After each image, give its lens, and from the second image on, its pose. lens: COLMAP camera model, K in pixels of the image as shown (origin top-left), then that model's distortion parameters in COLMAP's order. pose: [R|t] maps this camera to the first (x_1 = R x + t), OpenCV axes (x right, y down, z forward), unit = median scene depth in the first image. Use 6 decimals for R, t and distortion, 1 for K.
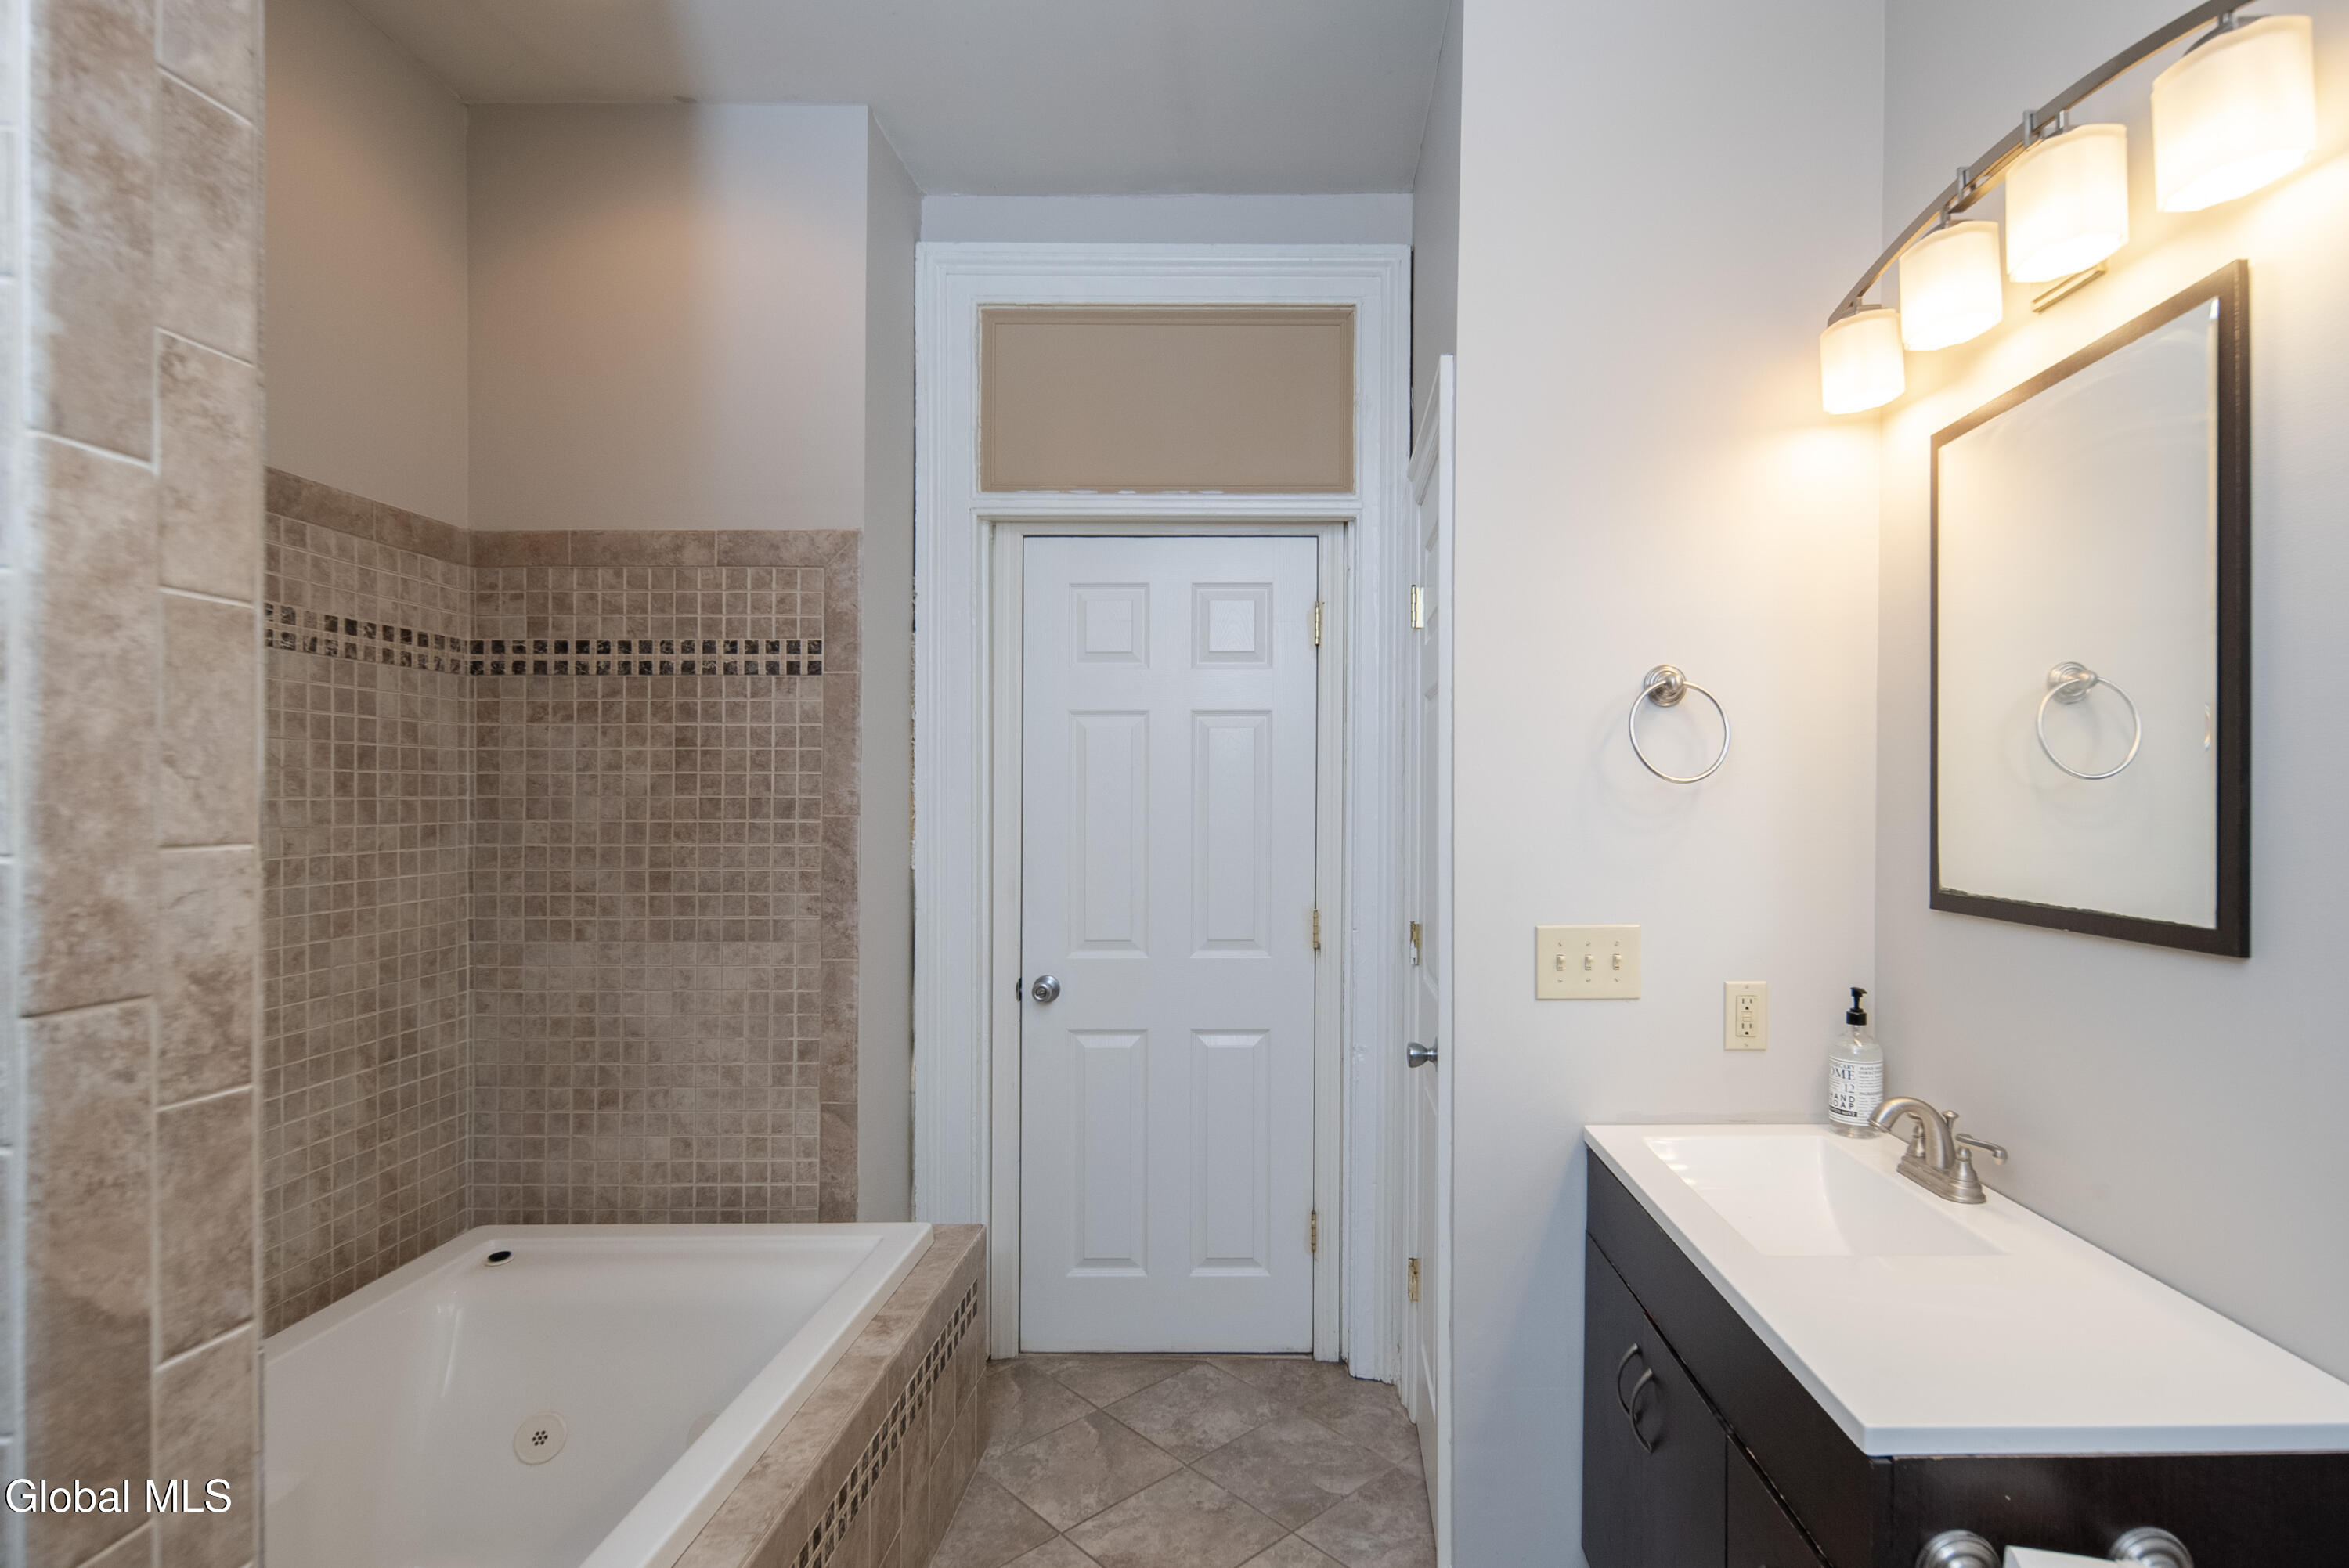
lens RADIAL K [[1145.1, 0, 1132.0], [0, 1145.1, 815.7], [0, 0, 1]] dist [0.000382, 0.000884]
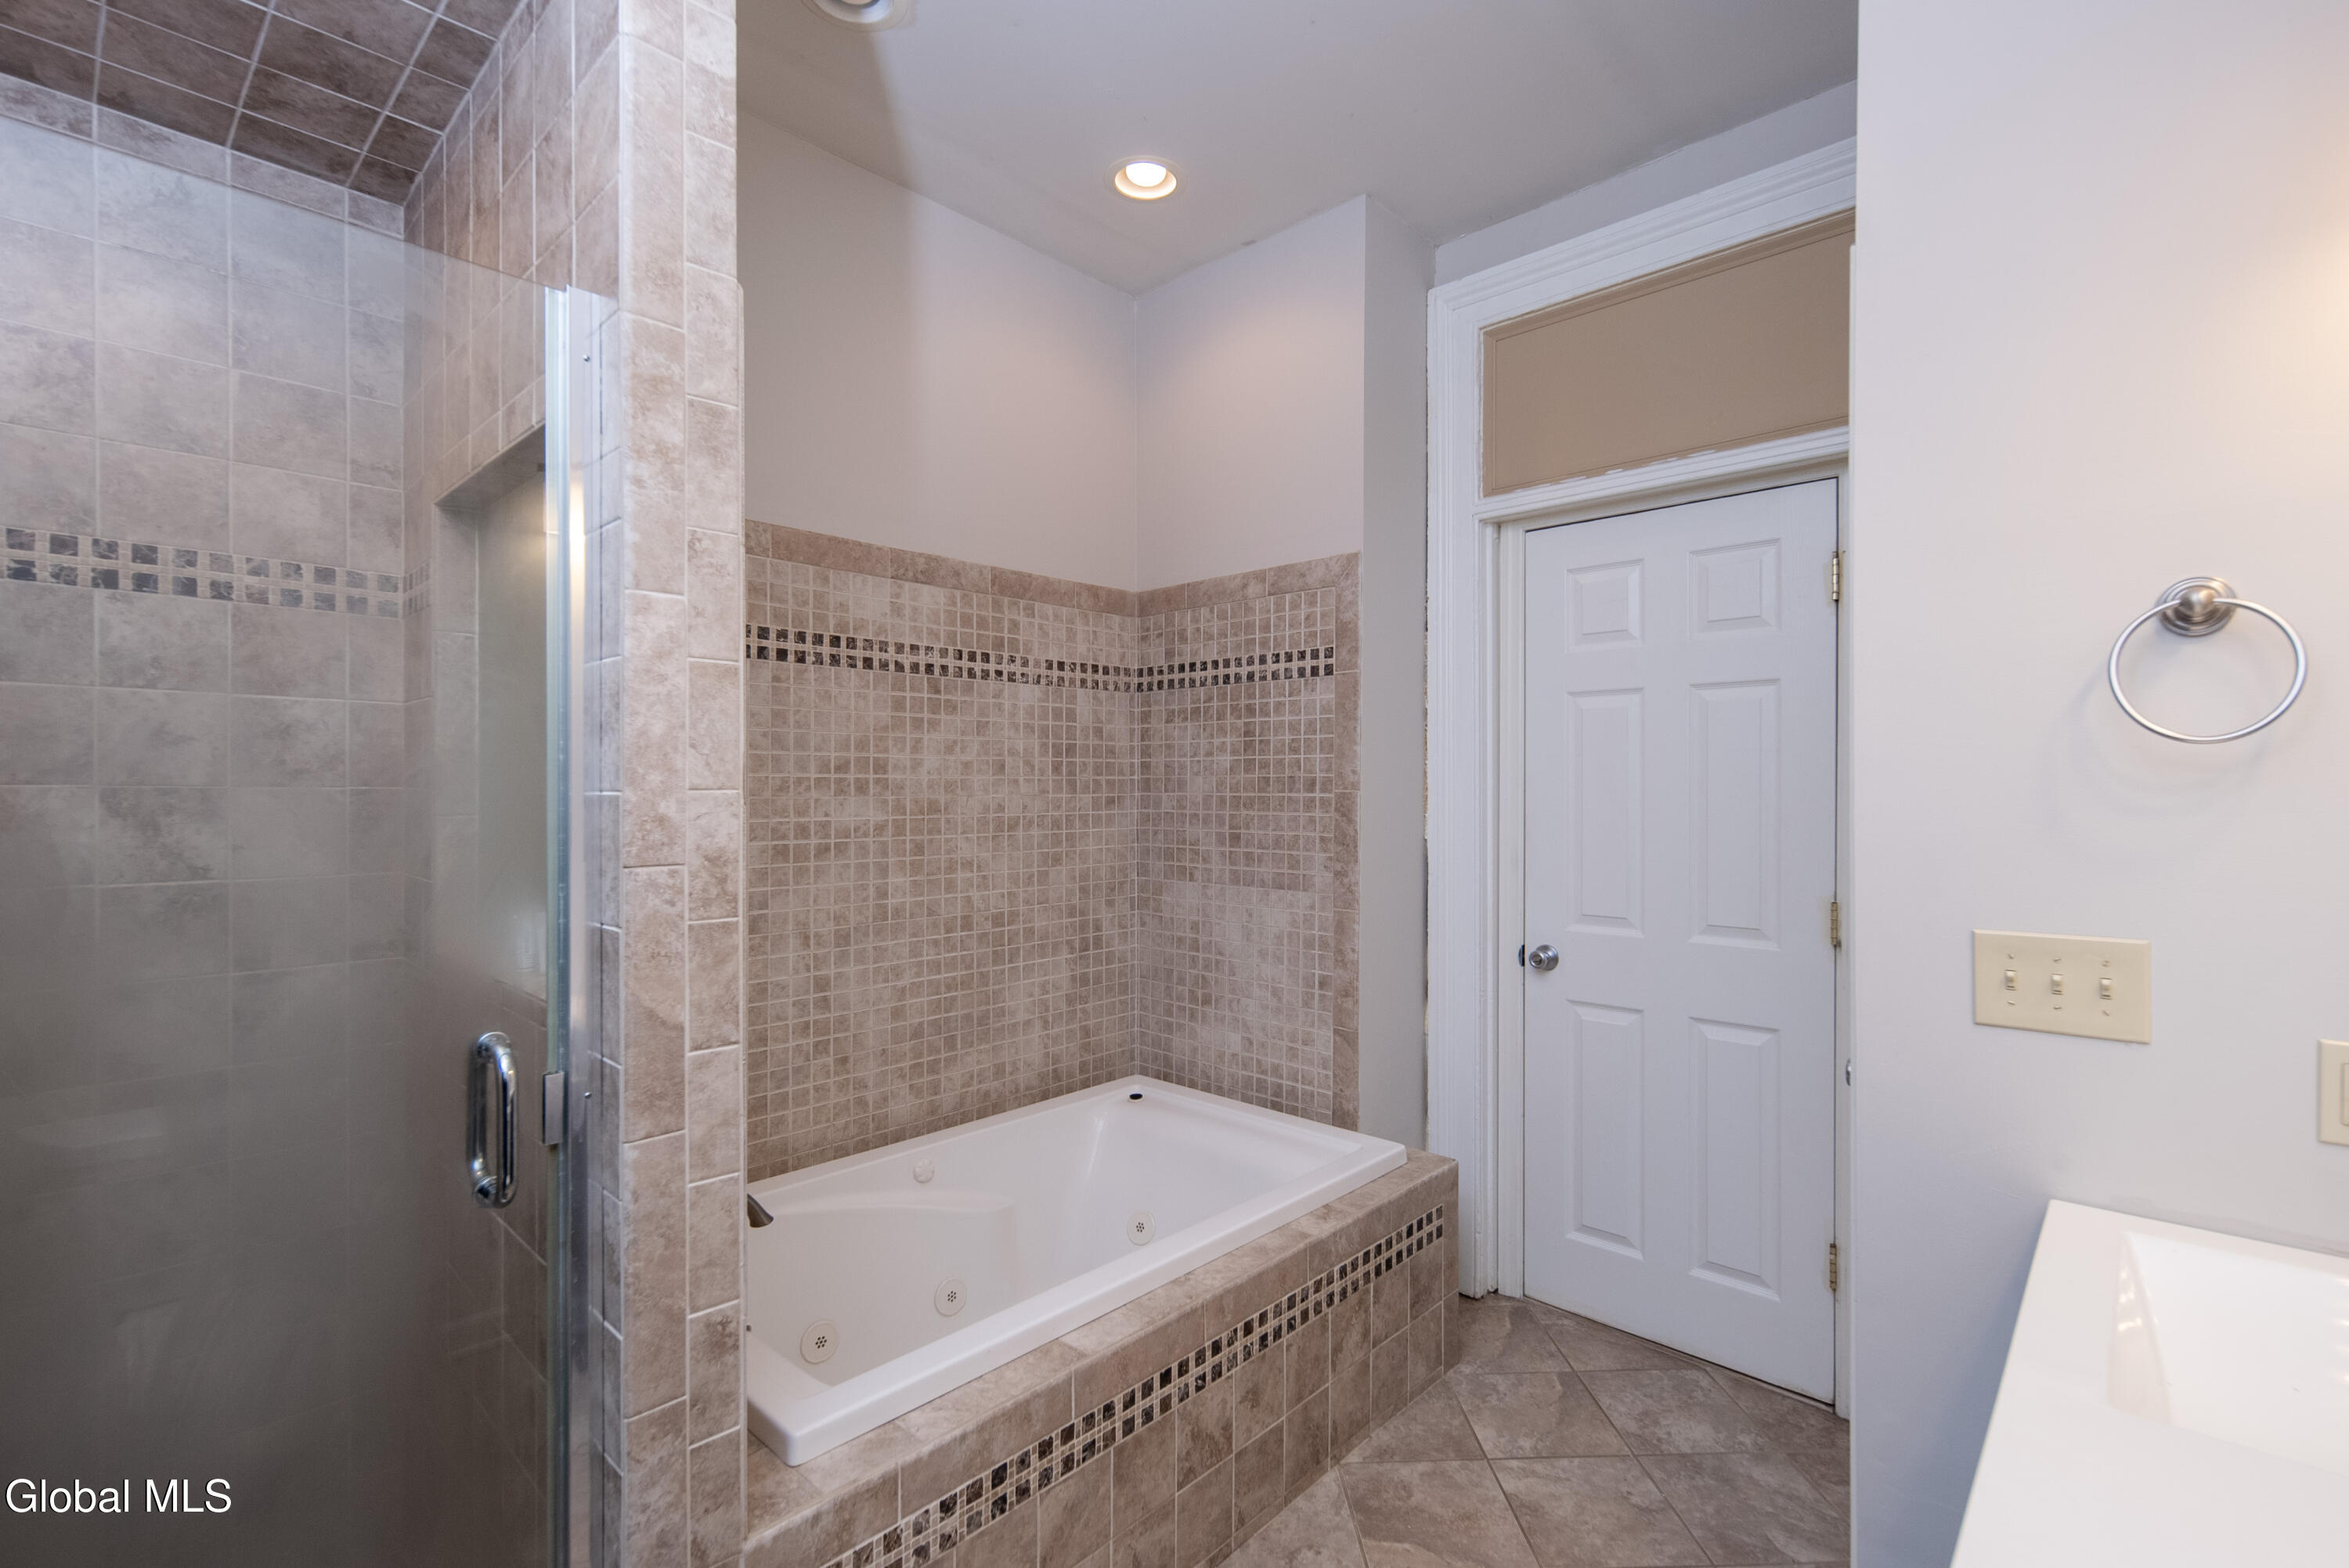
lens RADIAL K [[1024.3, 0, 1189.5], [0, 1024.3, 802.4], [0, 0, 1]] dist [0.001049, -0.001773]
pose [[0.739964, 0.012712, -0.672526, 0.347204], [-0.013544, 0.999900, 0.003998, 0.010139], [0.672510, 0.006150, 0.740063, 0.091203]]
